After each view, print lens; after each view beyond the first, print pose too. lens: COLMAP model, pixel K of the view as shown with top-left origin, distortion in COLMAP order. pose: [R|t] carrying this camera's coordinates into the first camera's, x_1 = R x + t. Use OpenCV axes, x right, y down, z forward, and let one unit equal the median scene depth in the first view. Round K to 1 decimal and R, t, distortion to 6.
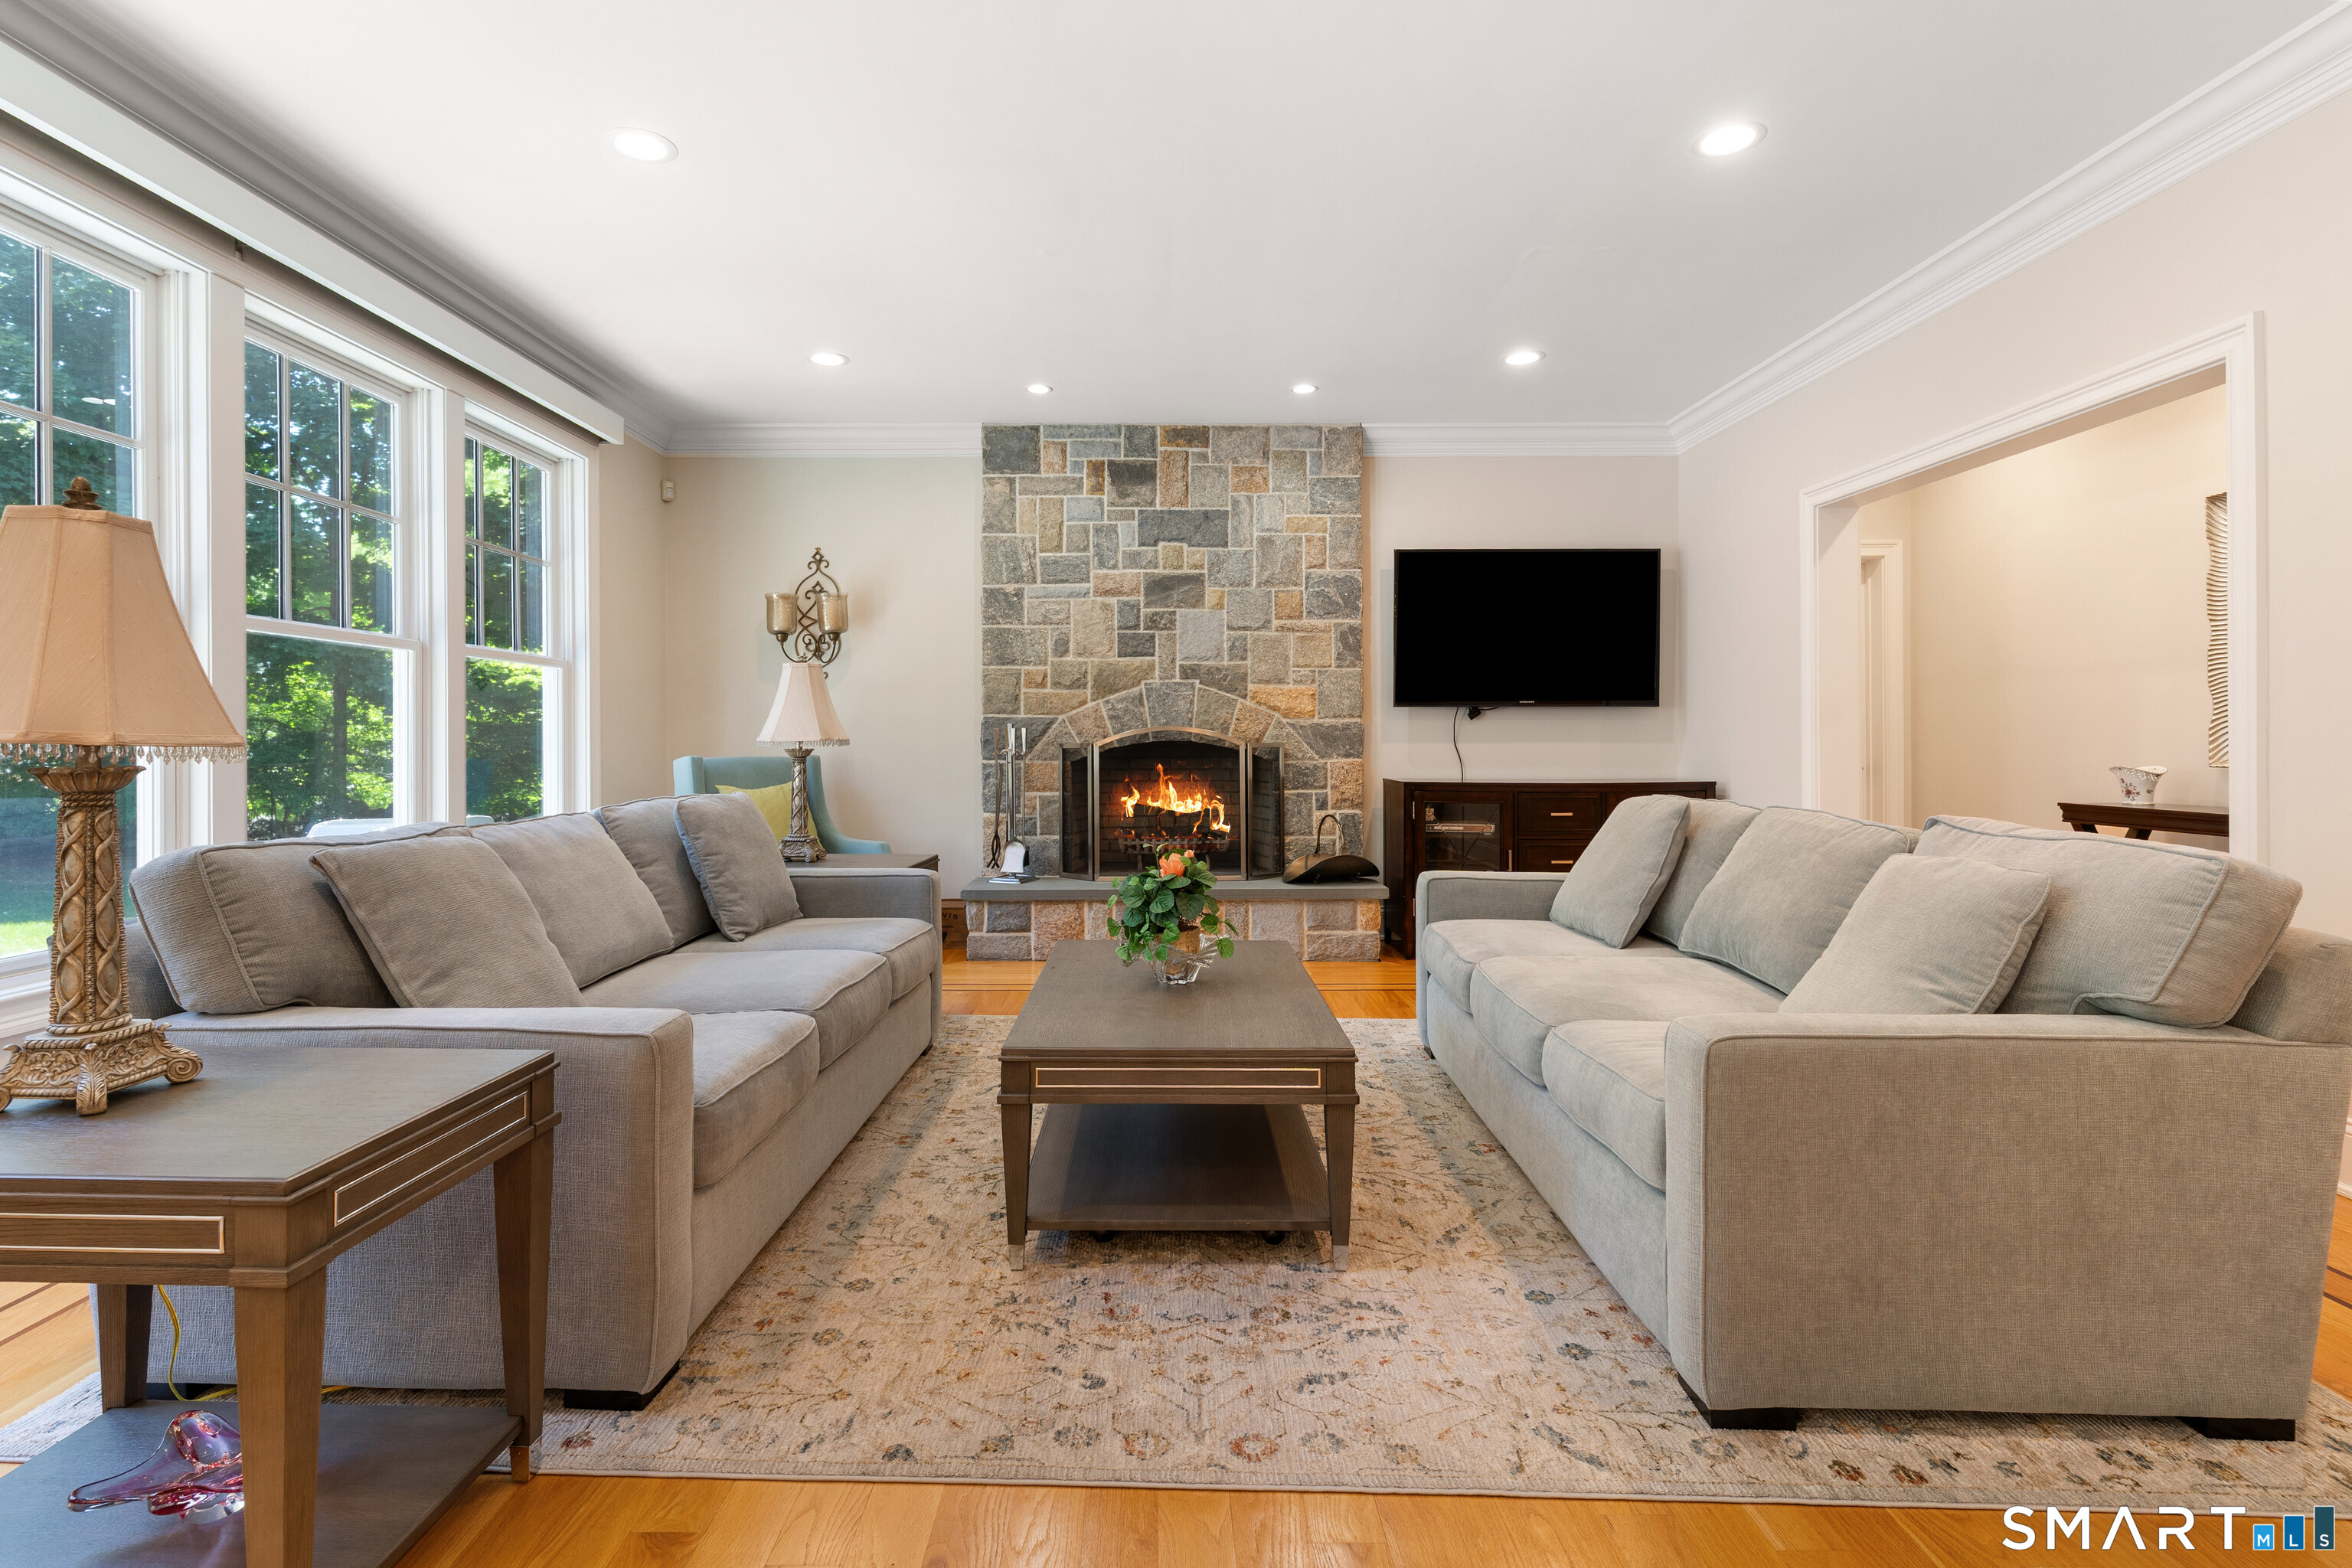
lens RADIAL K [[1124.9, 0, 1157.6], [0, 1124.9, 738.6], [0, 0, 1]] dist [0.004599, -0.001667]
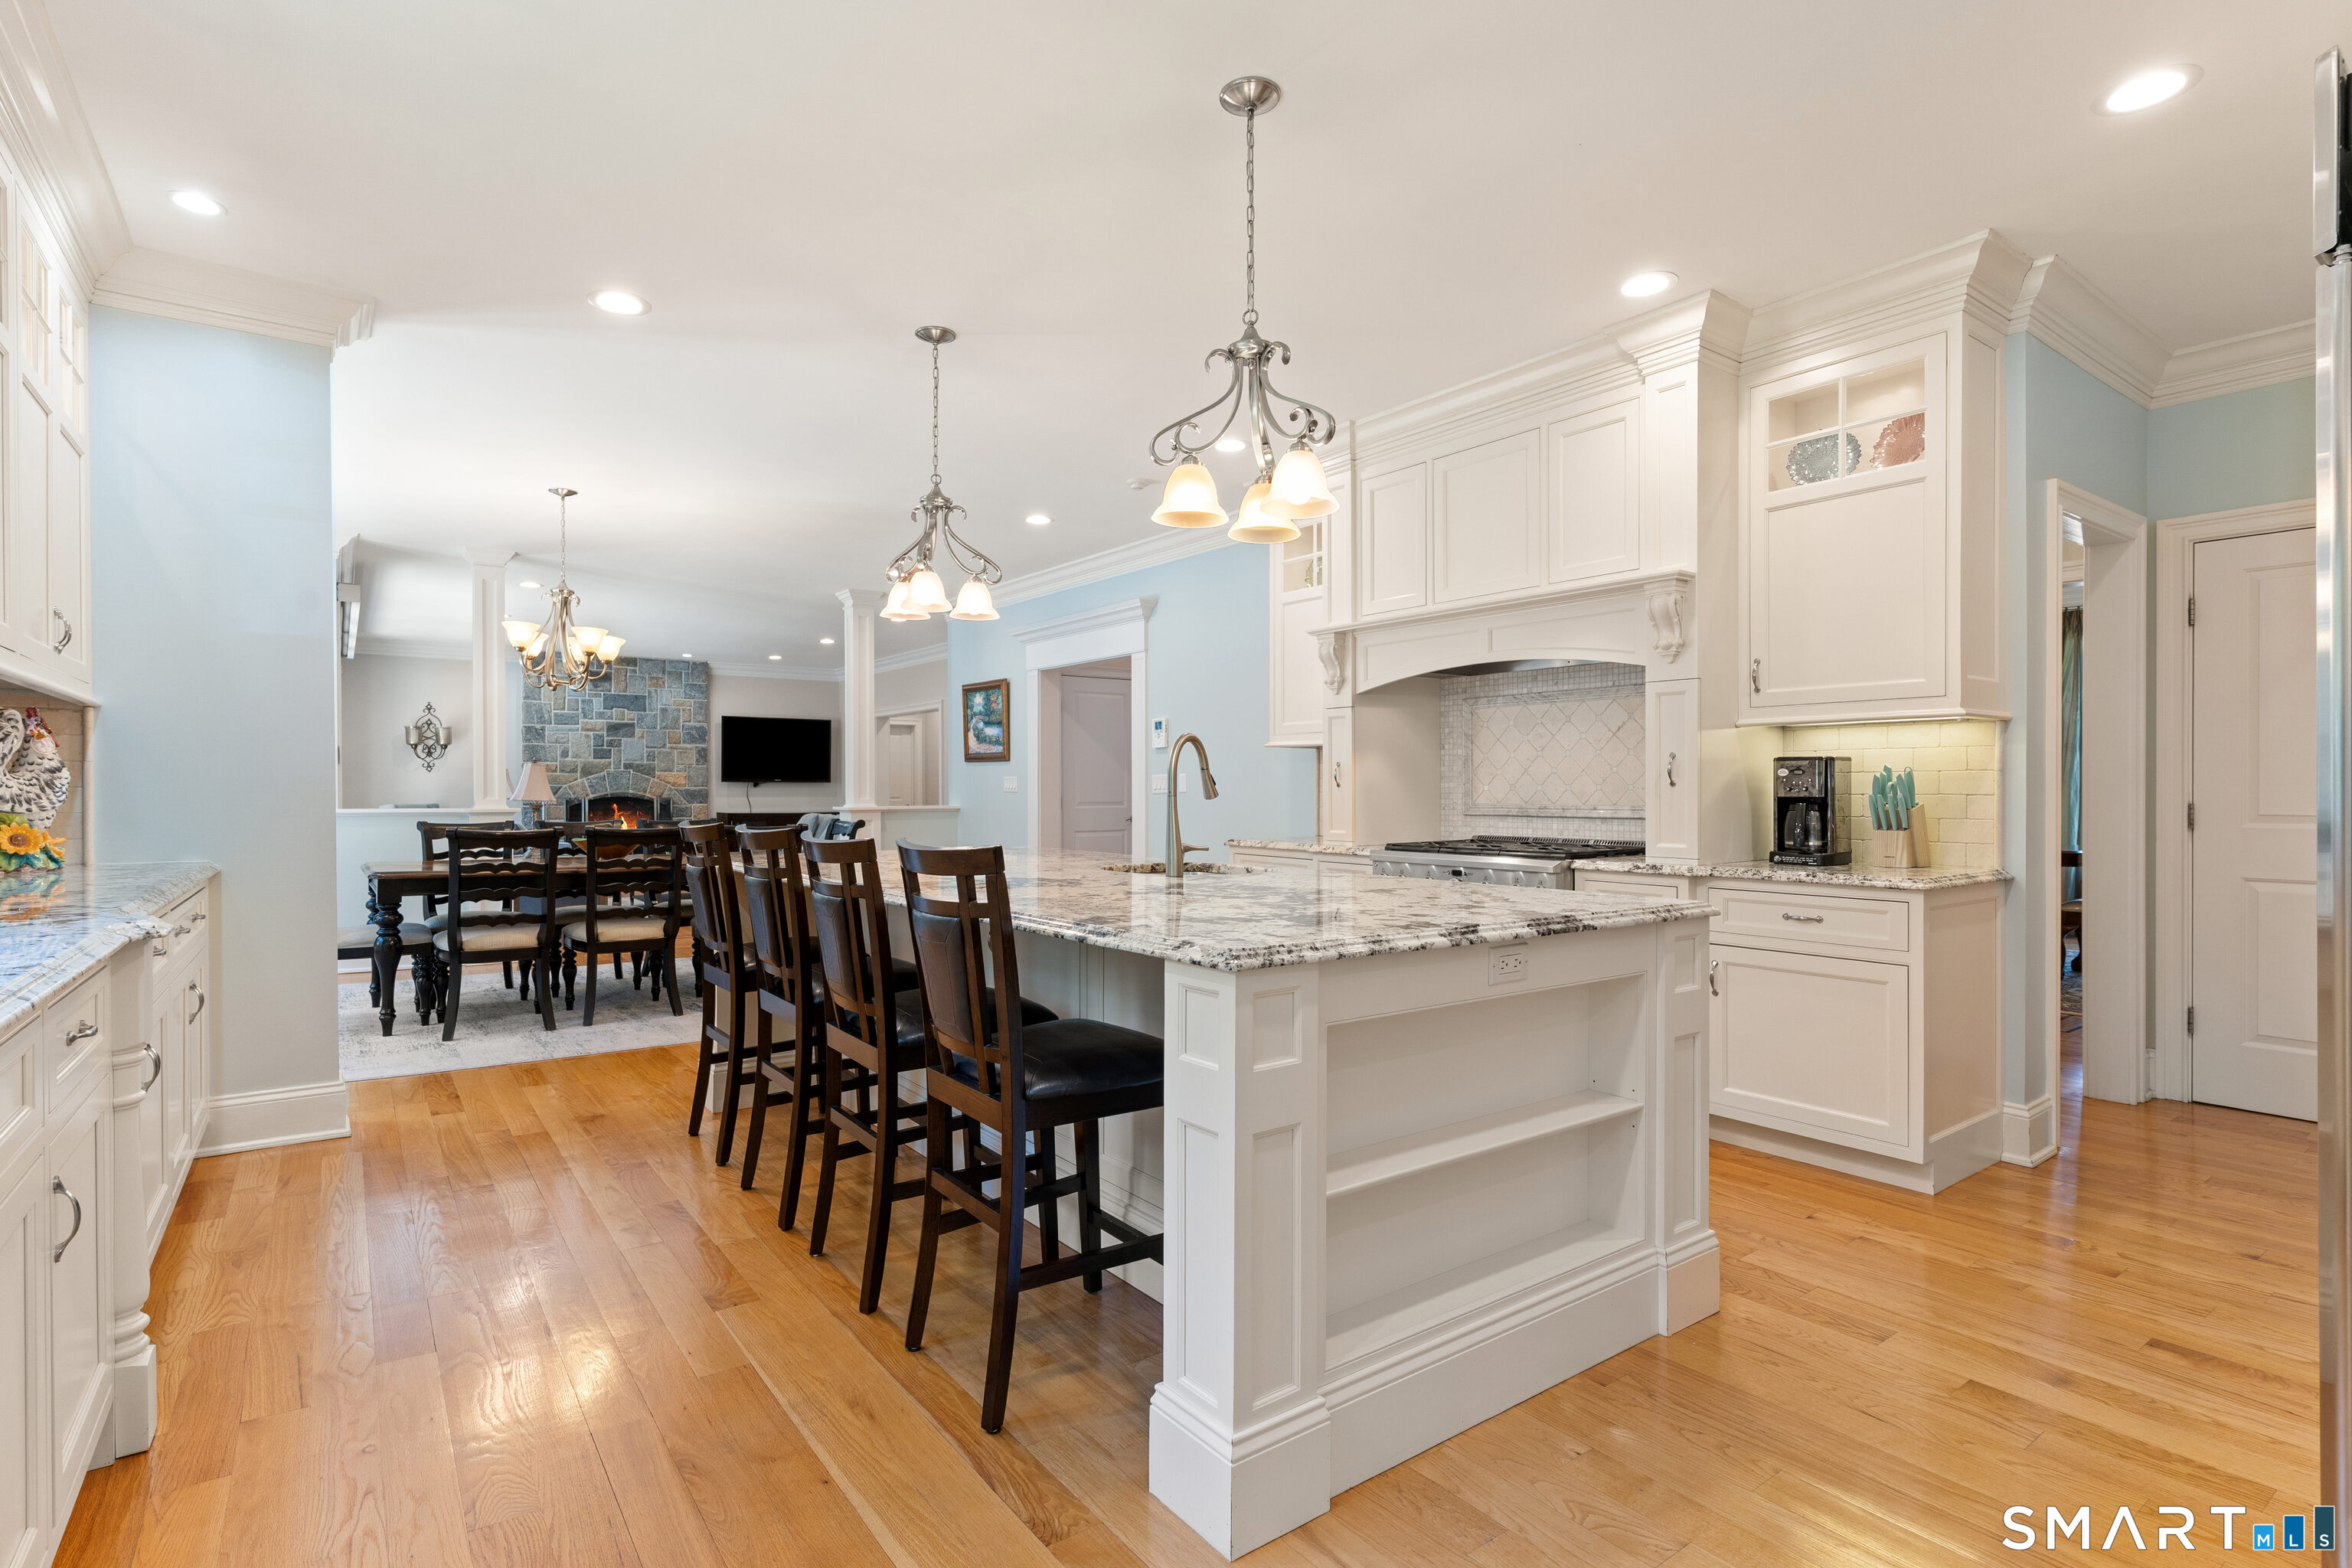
lens RADIAL K [[1124.9, 0, 1162.9], [0, 1124.9, 793.5], [0, 0, 1]] dist [0.004599, -0.001667]
pose [[0.803358, 0.000146, 0.595496, -0.458293], [-0.002853, 0.999989, 0.003604, -0.015096], [-0.595490, -0.004594, 0.803350, -1.472104]]
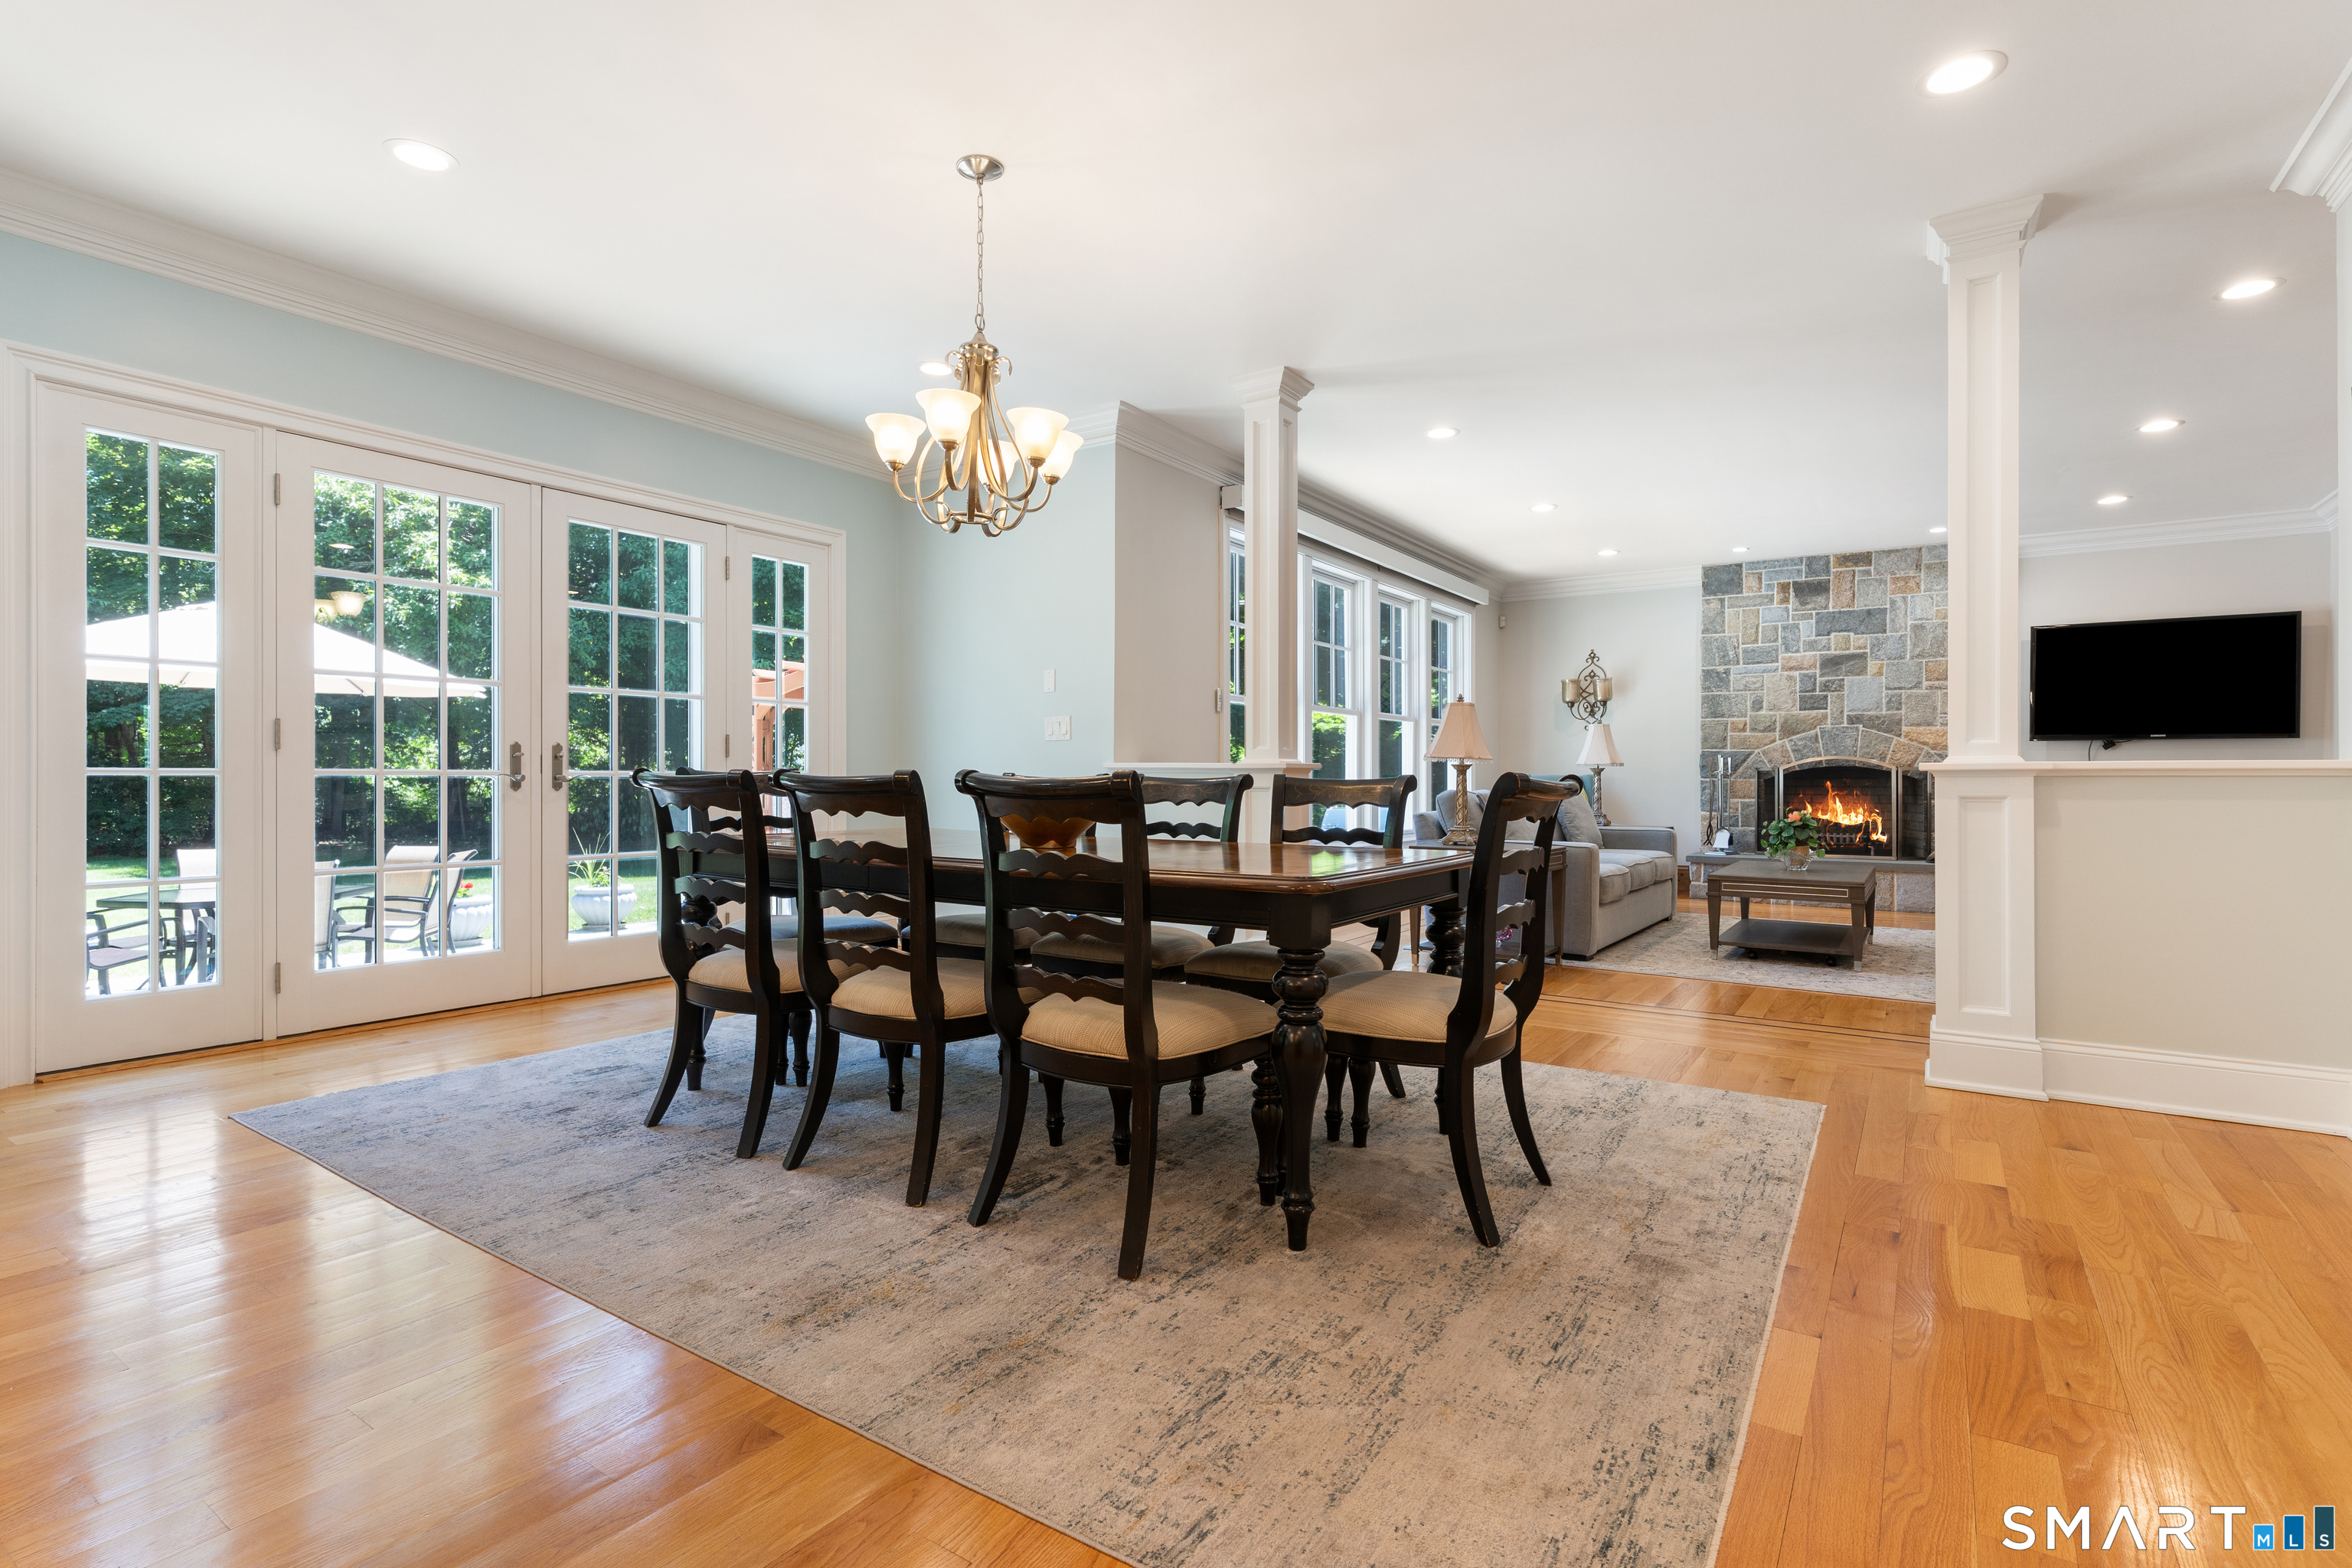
lens RADIAL K [[1124.9, 0, 1166.9], [0, 1124.9, 780.0], [0, 0, 1]] dist [0.004599, -0.001667]
pose [[0.828233, 0.005882, -0.560352, 0.109627], [-0.004455, 0.999982, 0.003911, 0.018552], [0.560365, -0.000743, 0.828245, -0.731151]]
